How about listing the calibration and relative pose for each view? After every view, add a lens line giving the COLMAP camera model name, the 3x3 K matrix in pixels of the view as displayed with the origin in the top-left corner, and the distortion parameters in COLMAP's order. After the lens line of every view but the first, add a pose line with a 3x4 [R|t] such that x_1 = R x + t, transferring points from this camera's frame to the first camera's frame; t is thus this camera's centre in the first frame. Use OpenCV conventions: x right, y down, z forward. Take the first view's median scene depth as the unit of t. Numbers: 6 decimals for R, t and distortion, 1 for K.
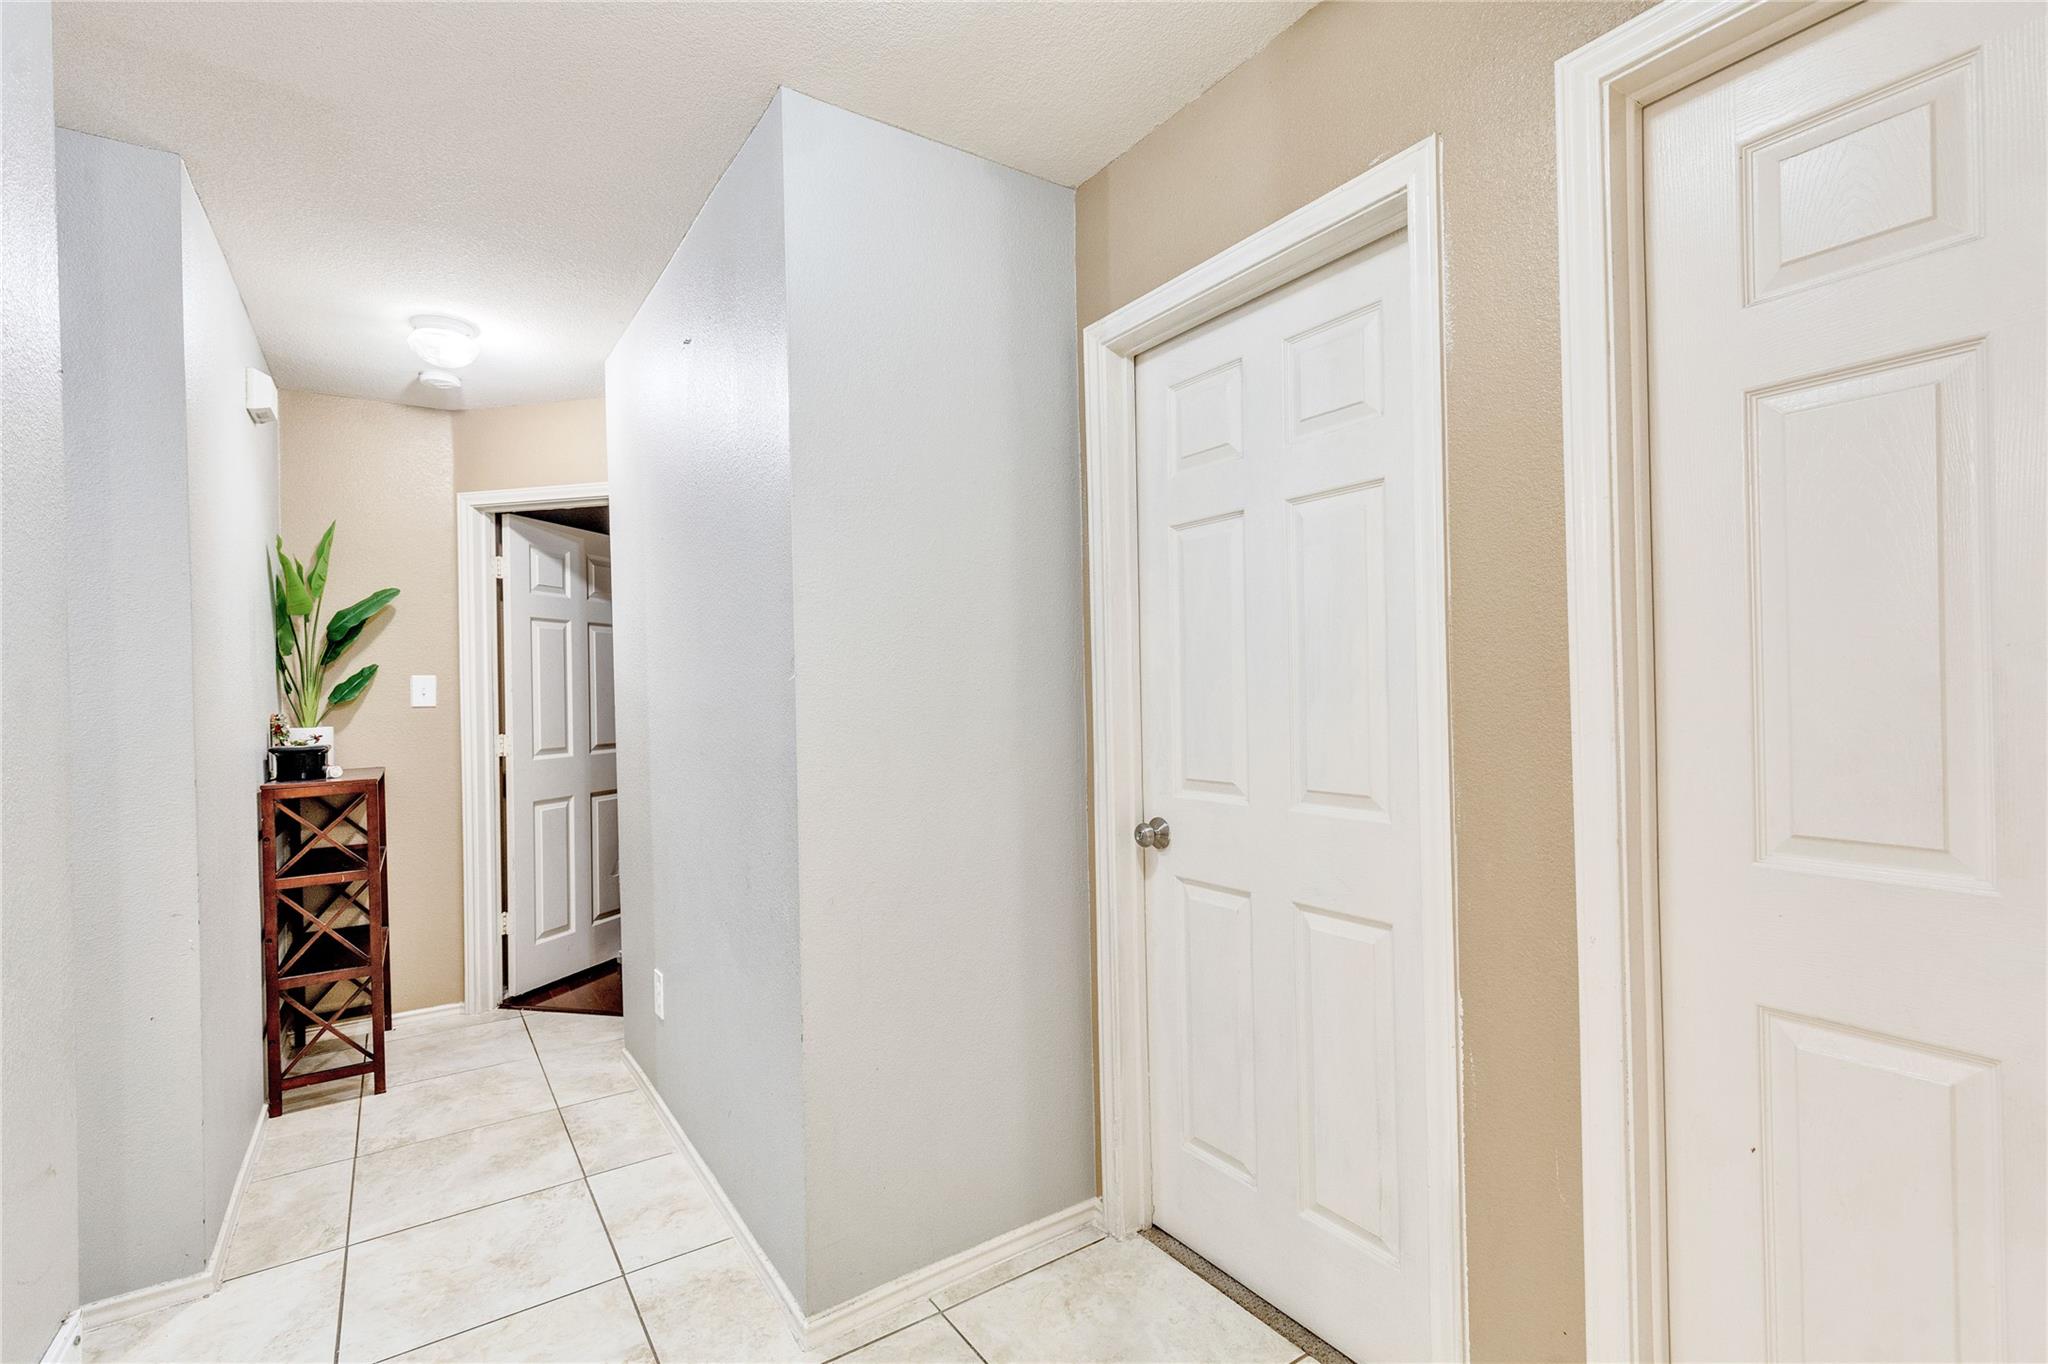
lens RADIAL K [[921.7, 0, 1020.5], [0, 921.7, 685.8], [0, 0, 1]] dist [0.007462, -0.000764]
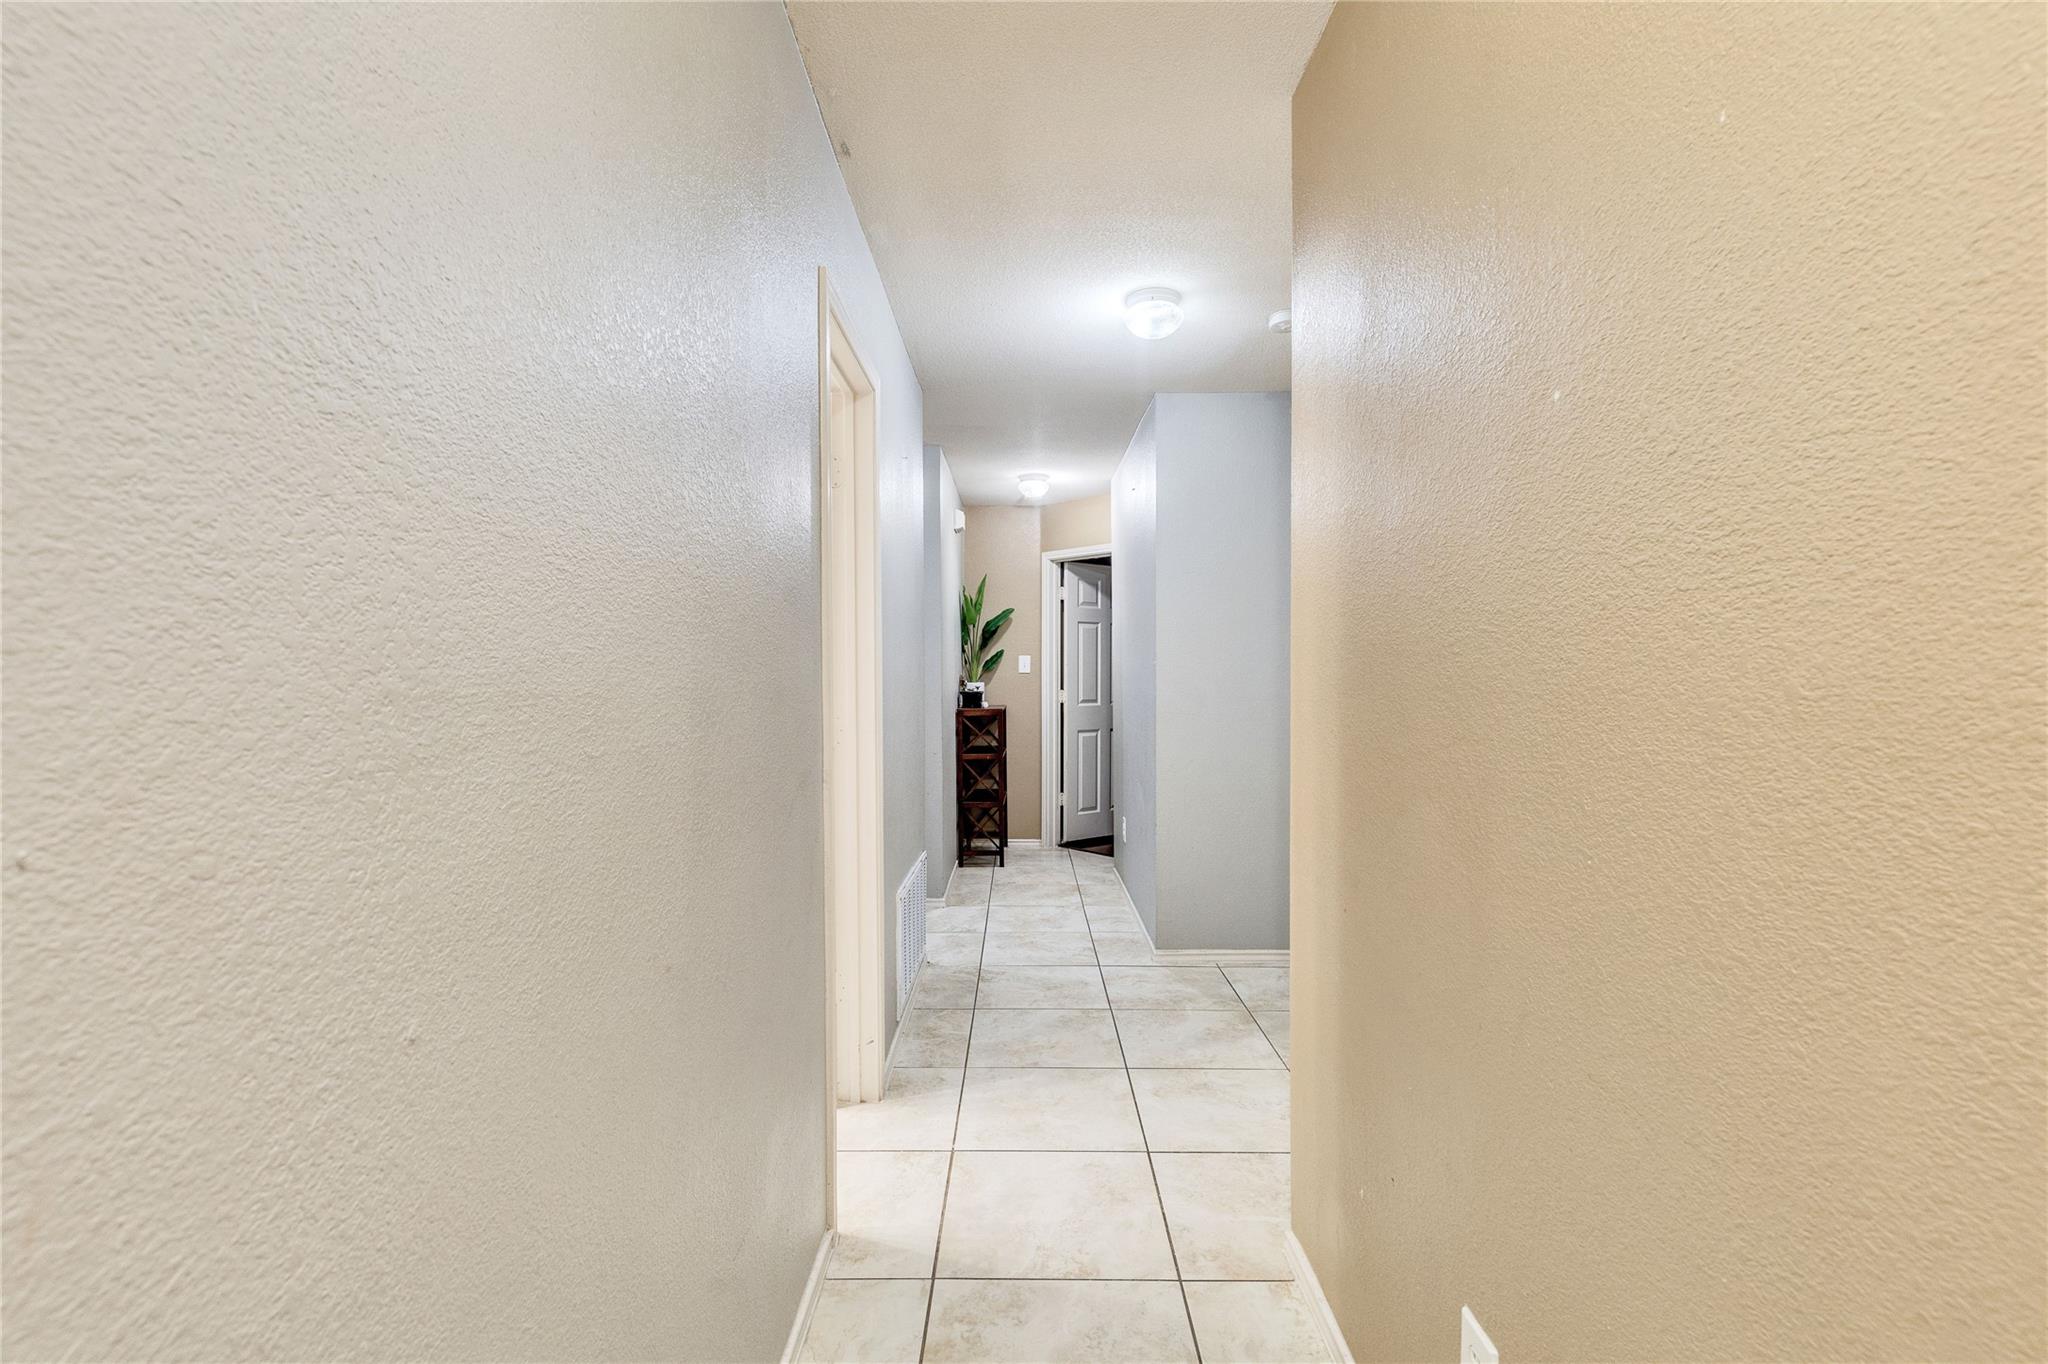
lens RADIAL K [[921.7, 0, 1020.5], [0, 921.7, 685.8], [0, 0, 1]] dist [0.007462, -0.000764]
pose [[0.828545, 0.026762, -0.559283, 0.385254], [-0.012820, 0.999502, 0.028834, -0.004801], [0.559776, -0.016720, 0.828475, -0.537219]]
